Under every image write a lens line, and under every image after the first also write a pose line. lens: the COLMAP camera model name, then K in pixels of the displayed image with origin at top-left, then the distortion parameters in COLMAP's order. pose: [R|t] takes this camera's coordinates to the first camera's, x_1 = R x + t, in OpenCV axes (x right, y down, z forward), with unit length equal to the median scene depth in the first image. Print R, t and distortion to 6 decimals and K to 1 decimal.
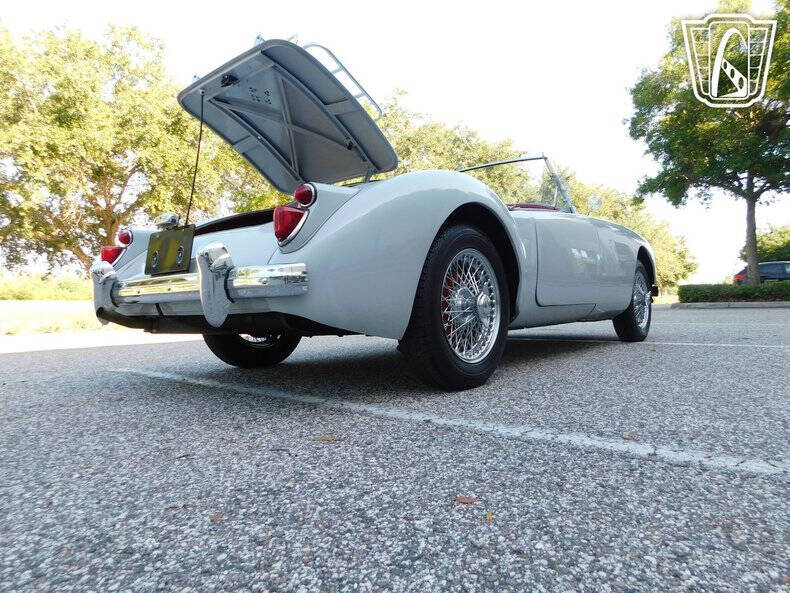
lens RADIAL K [[515.1, 0, 391.2], [0, 515.1, 295.4], [0, 0, 1]] dist [-0.071636, 0.052292]
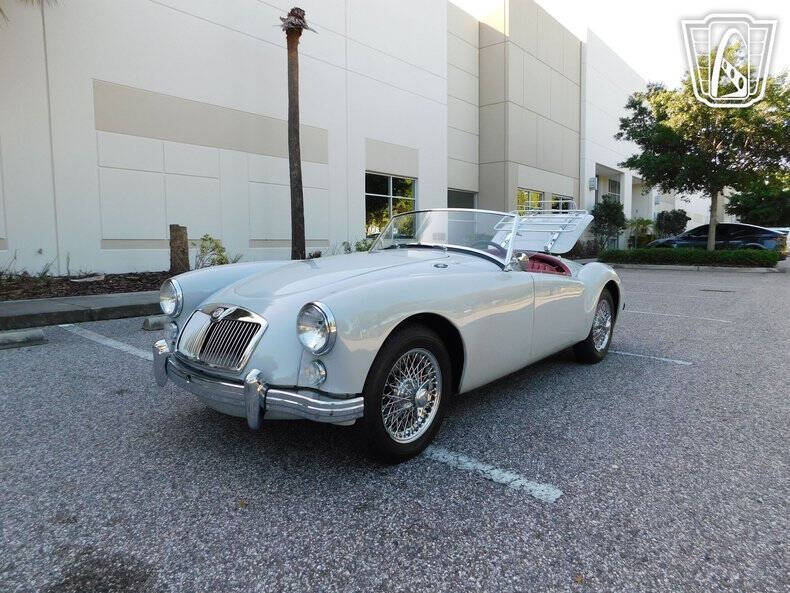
lens RADIAL K [[515.1, 0, 395.7], [0, 515.1, 292.4], [0, 0, 1]] dist [-0.071636, 0.052292]
pose [[0.998809, 0.047863, -0.009462, 0.118064], [-0.046133, 0.989621, 0.136097, -0.375616], [0.015877, -0.135498, 0.990650, -0.147488]]
